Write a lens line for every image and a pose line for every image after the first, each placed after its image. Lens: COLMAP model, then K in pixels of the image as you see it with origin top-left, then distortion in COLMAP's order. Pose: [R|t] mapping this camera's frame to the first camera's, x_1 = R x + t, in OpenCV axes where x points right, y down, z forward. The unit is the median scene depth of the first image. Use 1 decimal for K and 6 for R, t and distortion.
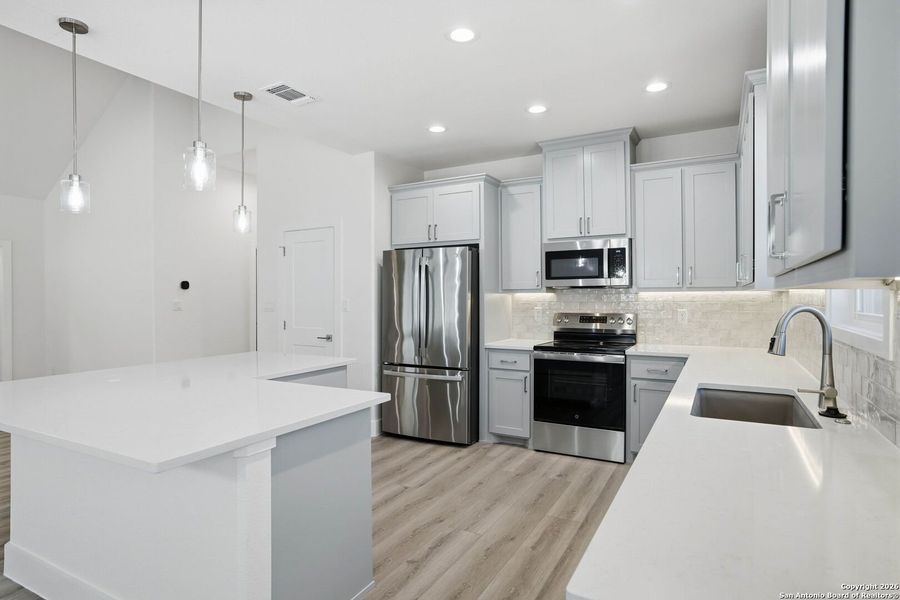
lens RADIAL K [[491.7, 0, 450.0], [0, 491.7, 300.0], [0, 0, 1]] dist [-0.005609, -0.000179]
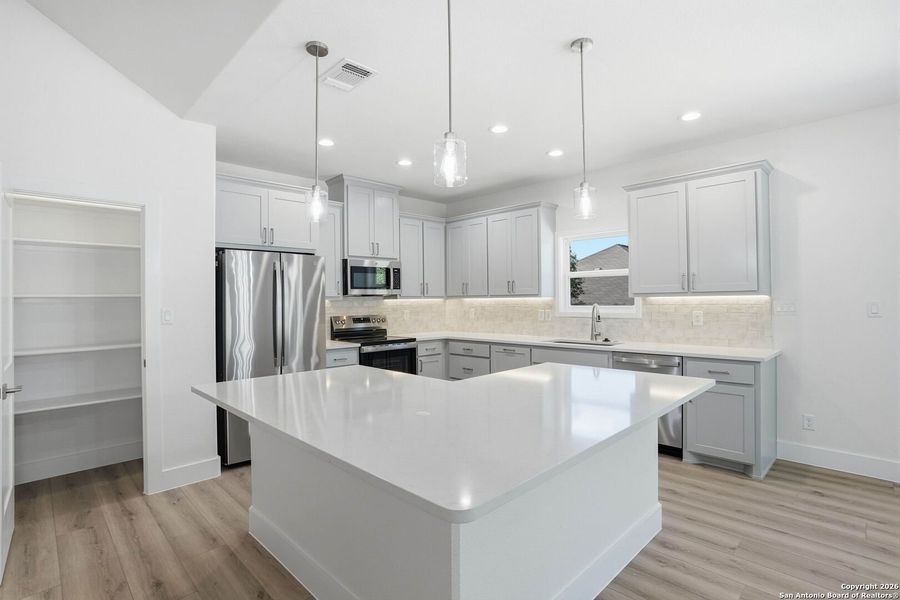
lens RADIAL K [[441.4, 0, 450.0], [0, 441.4, 300.0], [0, 0, 1]] dist [-0.014644, 0.000354]
pose [[0.293518, 0.002531, 0.955950, -0.780721], [0.018991, 0.999784, -0.008478, 0.000161], [-0.955765, 0.020642, 0.293406, 0.448492]]
